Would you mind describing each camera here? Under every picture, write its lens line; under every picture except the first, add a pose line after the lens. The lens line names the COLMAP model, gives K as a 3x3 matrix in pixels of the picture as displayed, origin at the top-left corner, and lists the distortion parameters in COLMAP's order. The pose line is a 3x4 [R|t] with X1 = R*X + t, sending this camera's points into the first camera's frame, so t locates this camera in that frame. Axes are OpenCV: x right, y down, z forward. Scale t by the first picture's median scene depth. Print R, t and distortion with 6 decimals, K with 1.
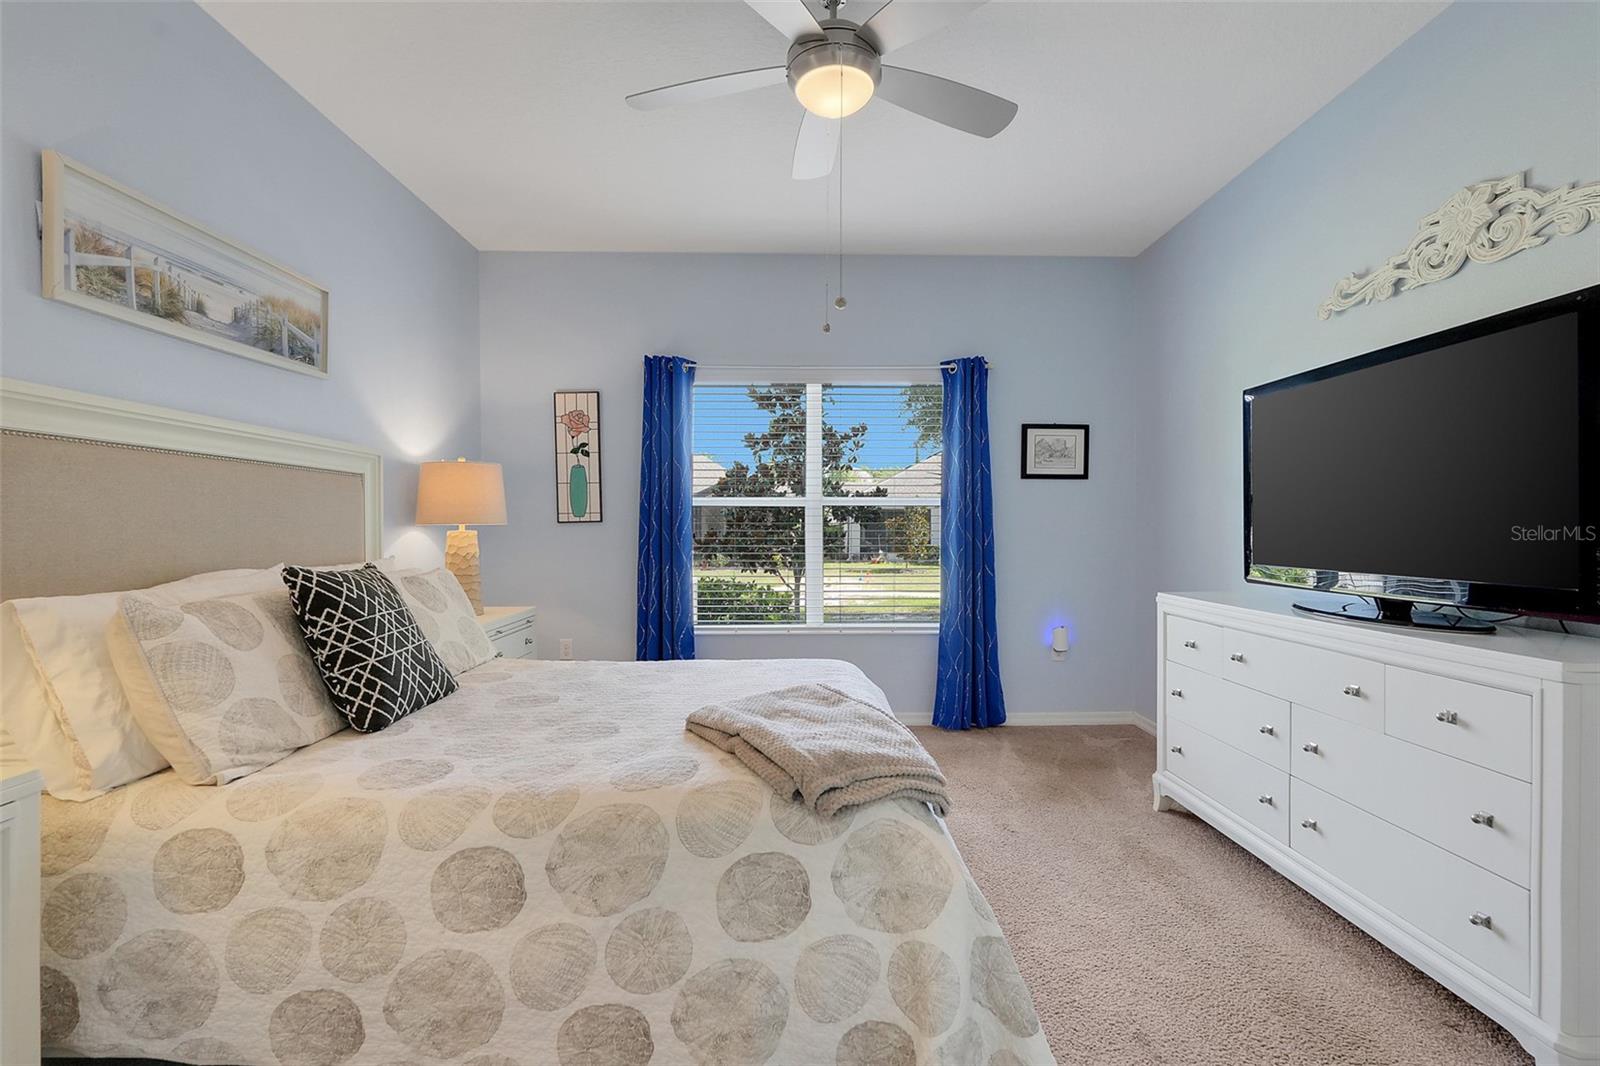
lens RADIAL K [[711.1, 0, 801.6], [0, 711.1, 540.8], [0, 0, 1]] dist [-0.019934, 0.011144]
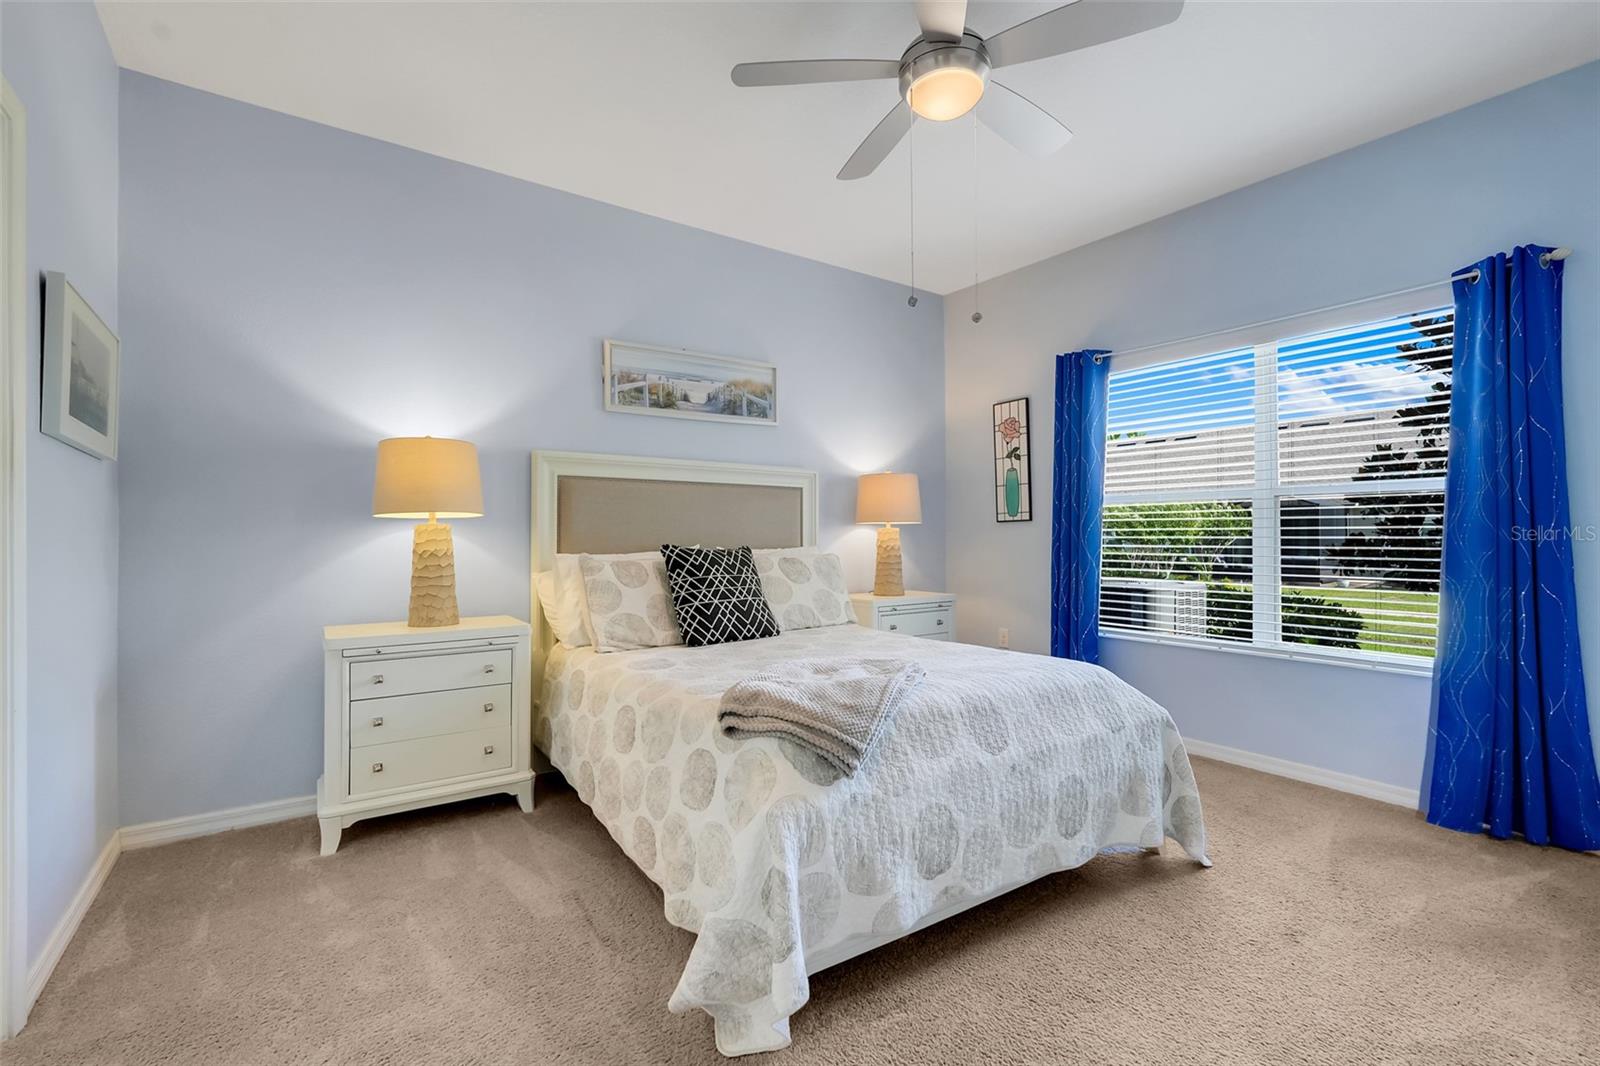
lens RADIAL K [[711.1, 0, 801.6], [0, 711.1, 540.8], [0, 0, 1]] dist [-0.019934, 0.011144]
pose [[0.570760, 0.005397, -0.821099, 0.778373], [-0.016199, 0.999858, -0.004689, 0.027724], [0.820957, 0.015977, 0.570766, 0.243128]]
